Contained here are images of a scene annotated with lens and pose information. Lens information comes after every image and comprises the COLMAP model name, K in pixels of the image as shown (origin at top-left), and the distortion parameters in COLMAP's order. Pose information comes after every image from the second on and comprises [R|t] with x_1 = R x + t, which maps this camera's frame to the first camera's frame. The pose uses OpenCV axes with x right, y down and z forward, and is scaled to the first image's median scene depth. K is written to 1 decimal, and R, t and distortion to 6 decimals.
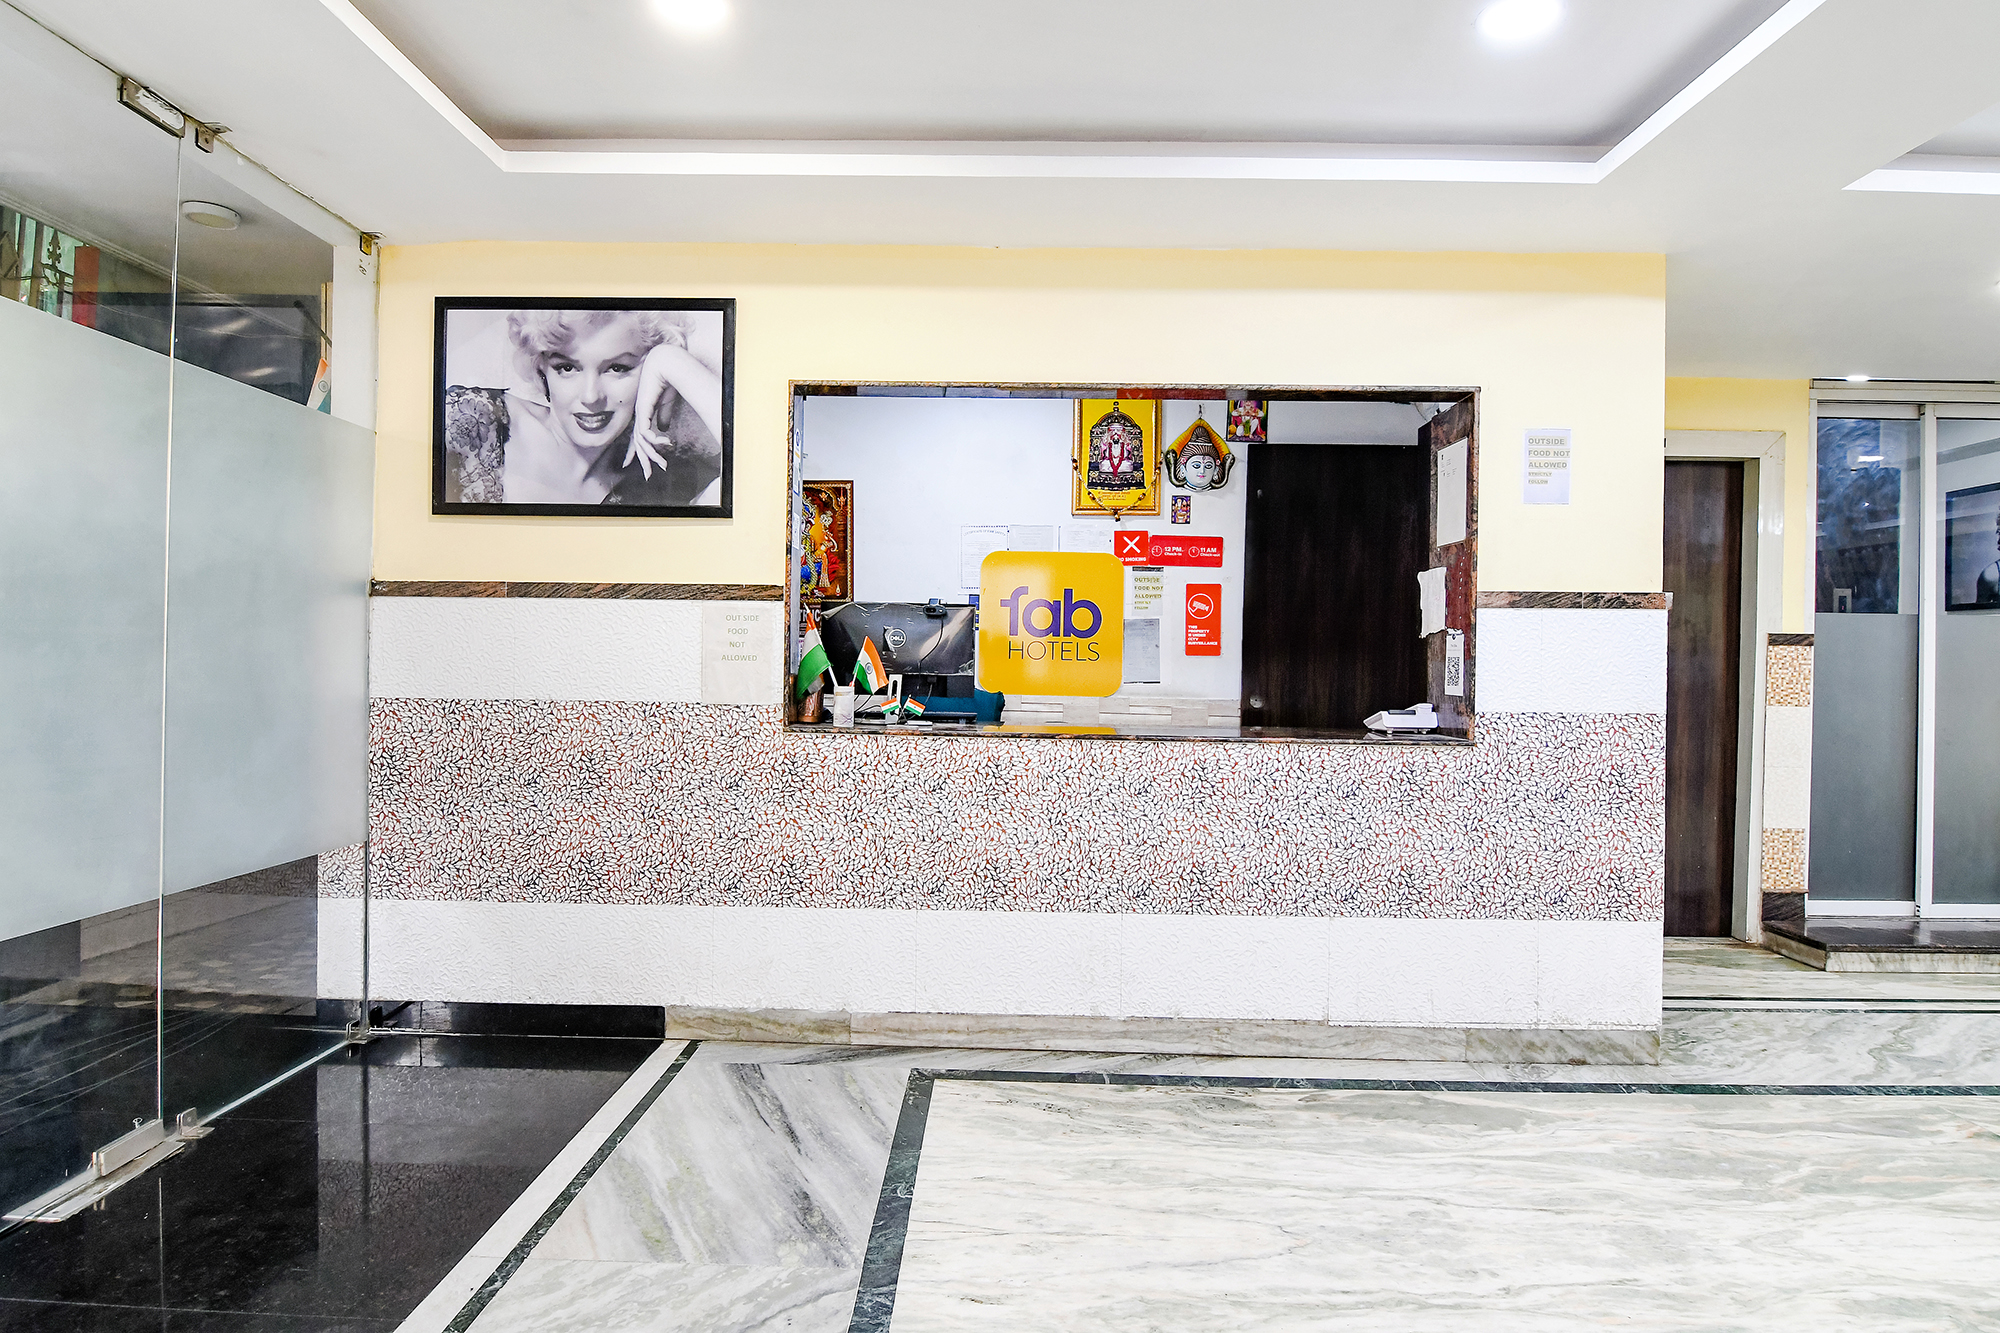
lens RADIAL K [[1080.0, 0, 1000.0], [0, 1080.0, 666.5], [0, 0, 1]] dist [-0.002823, -0.015357]
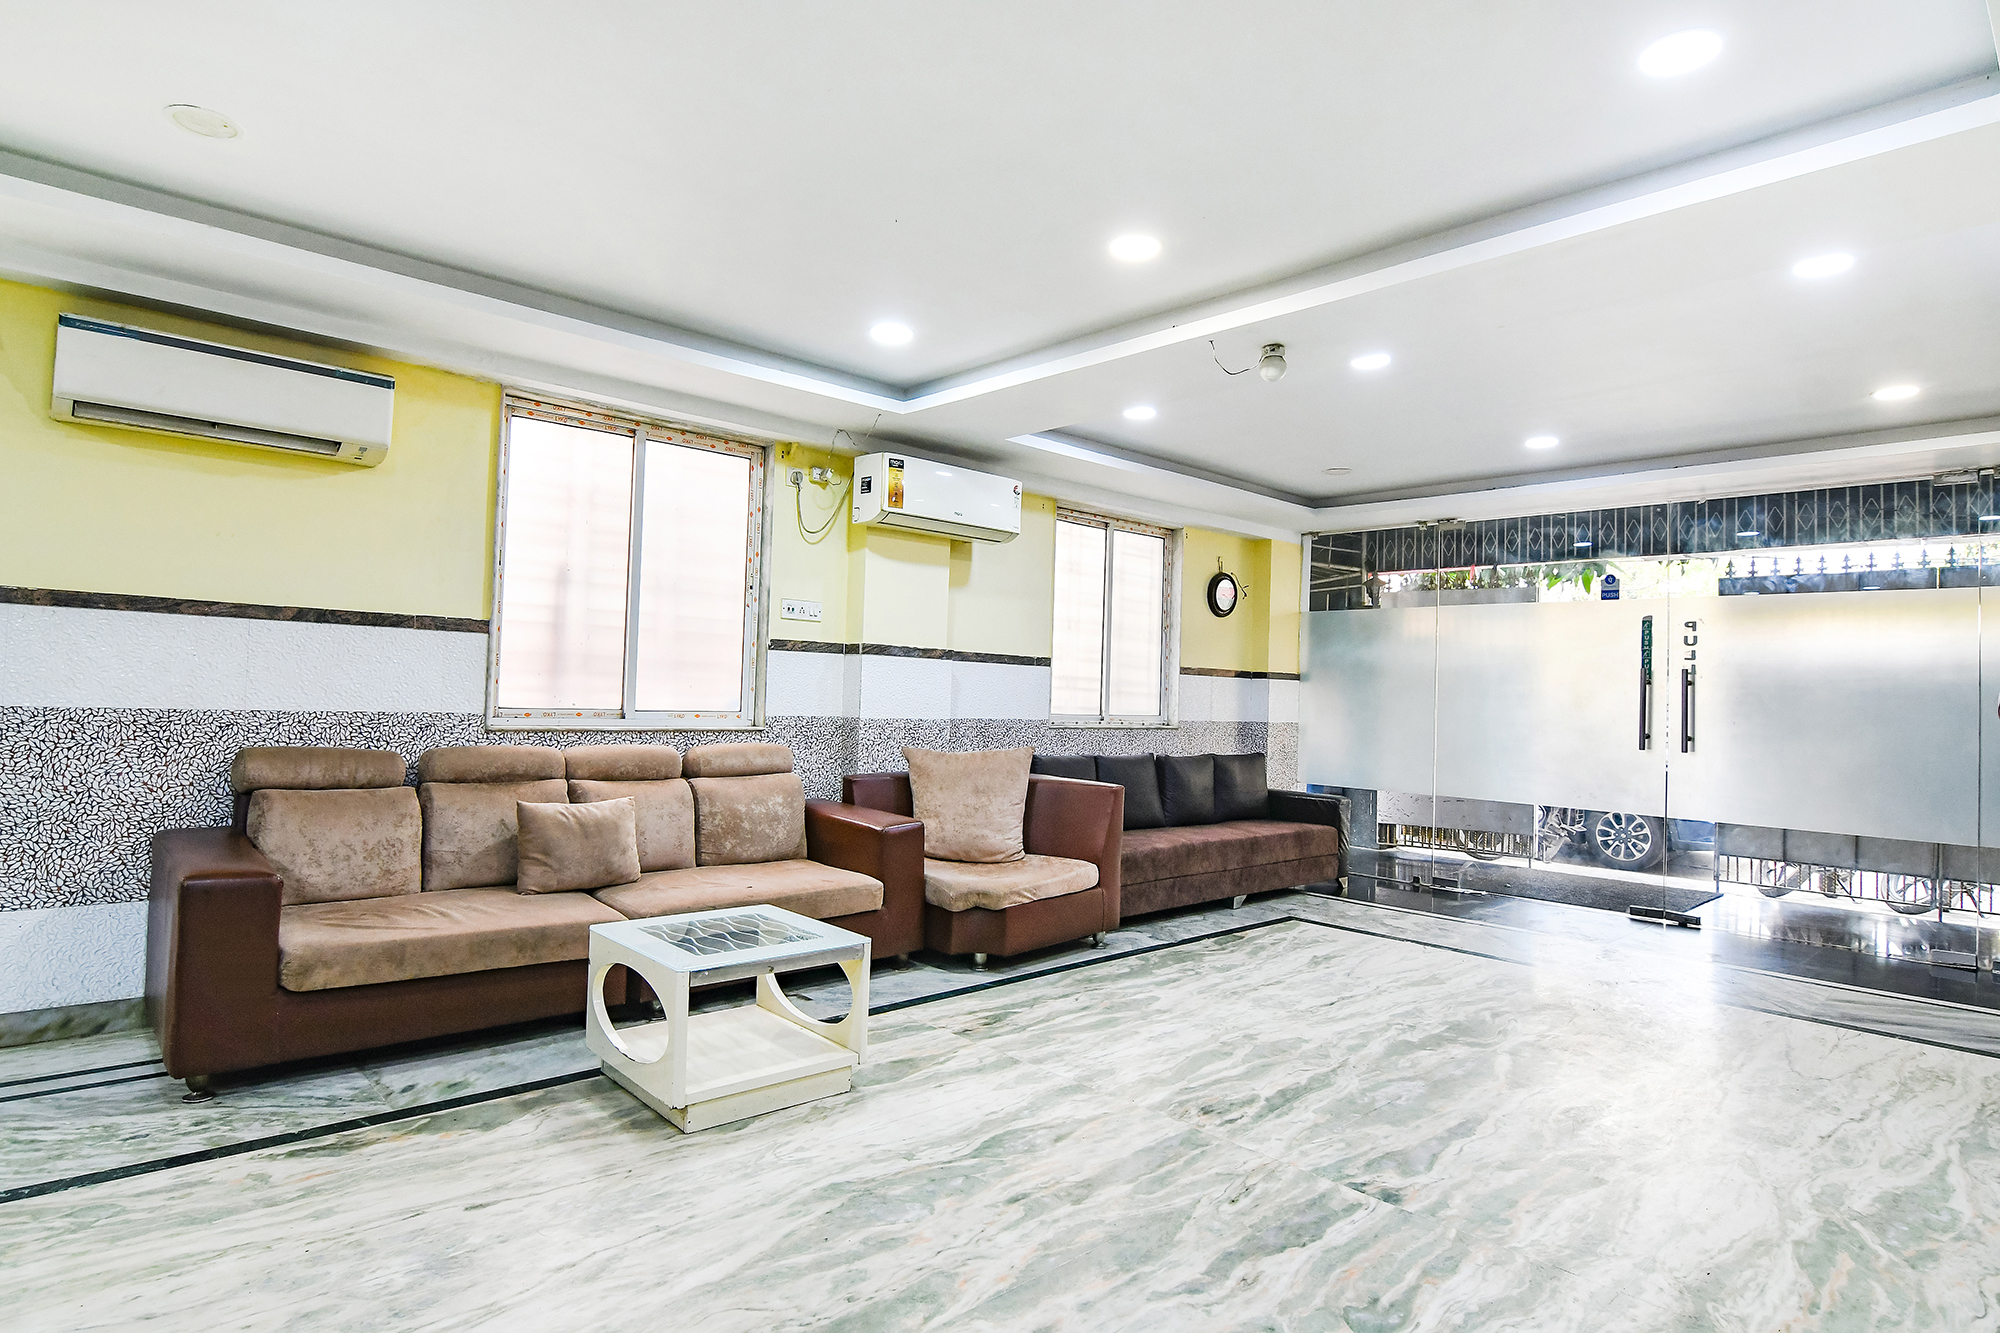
lens RADIAL K [[1080.0, 0, 1000.0], [0, 1080.0, 666.5], [0, 0, 1]] dist [-0.002823, -0.015357]
pose [[-0.709796, -0.055823, -0.702191, 1.559749], [-0.044434, 0.998418, -0.034458, 0.015465], [0.703004, 0.006743, -0.711154, 0.868615]]
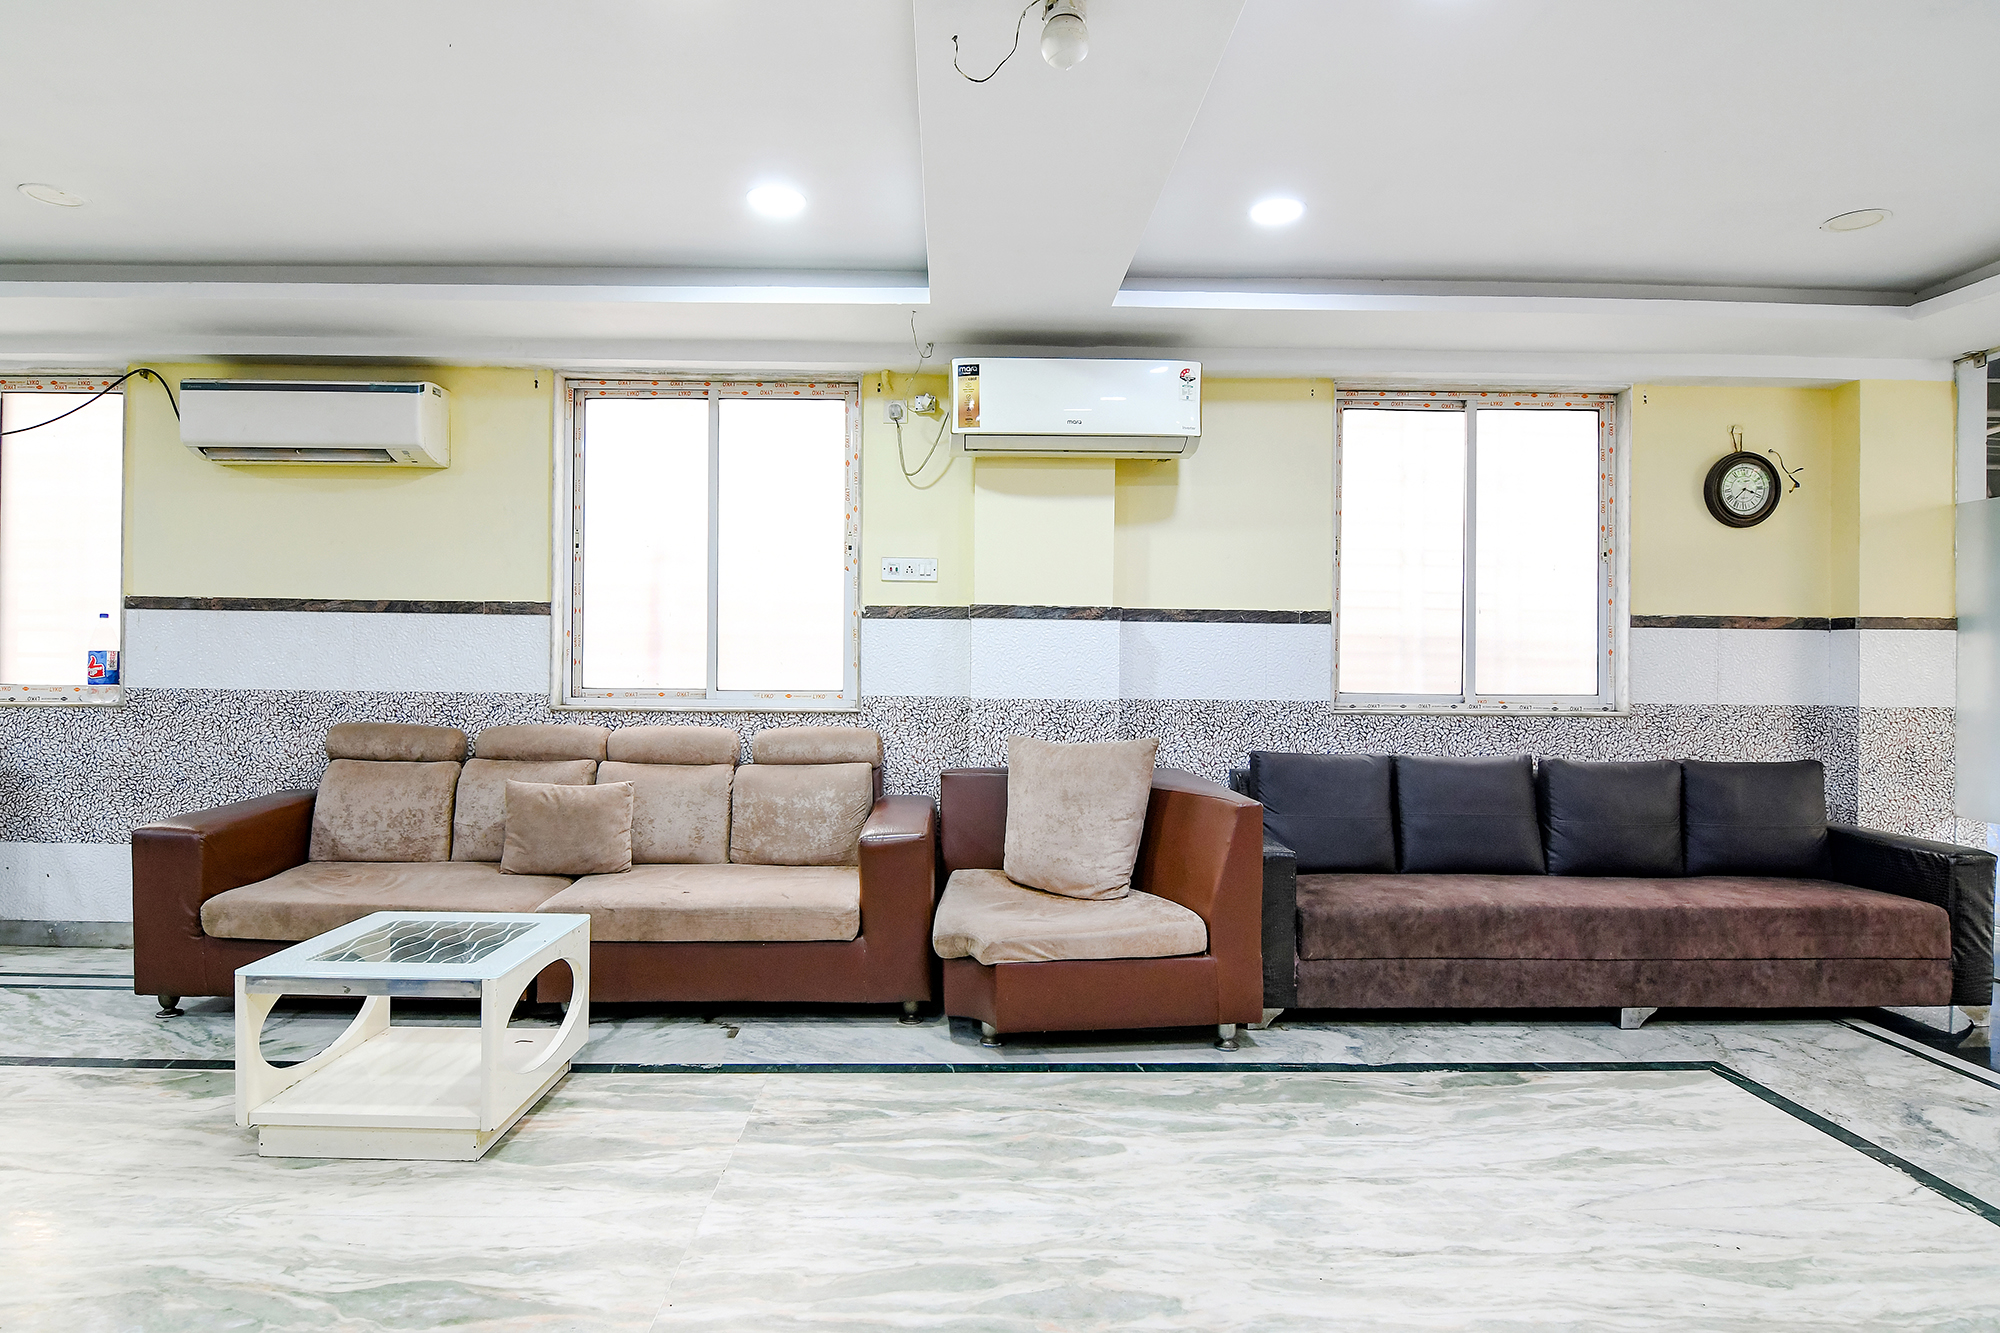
lens RADIAL K [[1091.6, 0, 1000.0], [0, 1091.6, 666.5], [0, 0, 1]] dist [-0.003499, -0.014490]
pose [[-0.998594, -0.025132, -0.046665, 0.615336], [-0.025349, 0.999670, 0.004072, 0.002289], [0.046547, 0.005250, -0.998902, 0.879583]]
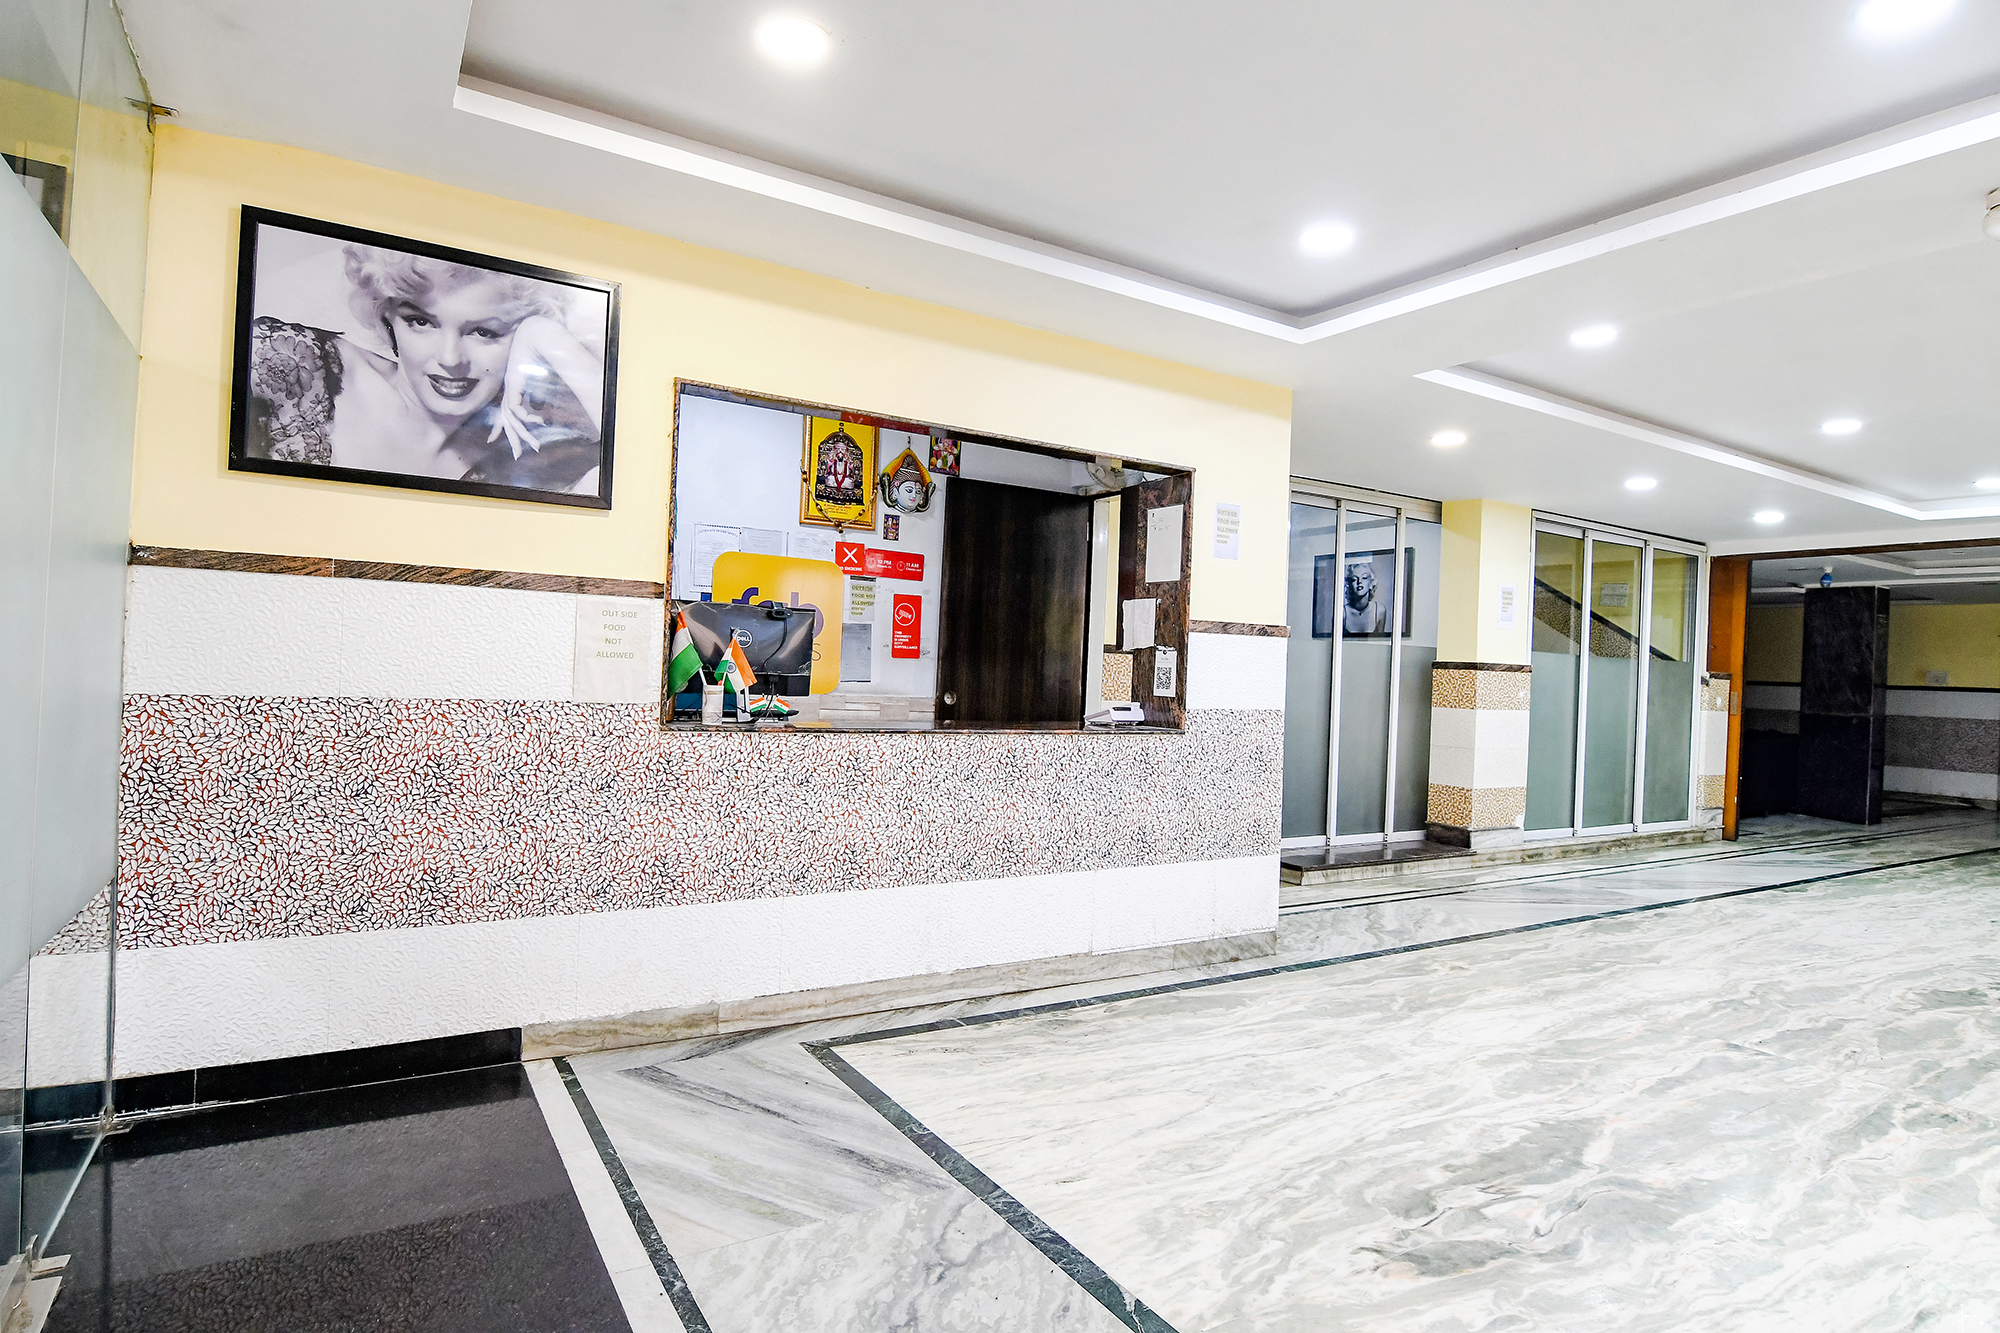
lens RADIAL K [[1080.0, 0, 1000.0], [0, 1080.0, 666.5], [0, 0, 1]] dist [-0.002823, -0.015357]
pose [[0.835892, 0.019007, 0.548565, -0.482914], [-0.023661, 0.999719, 0.001415, -0.007279], [-0.548384, -0.014163, 0.836107, -0.000152]]
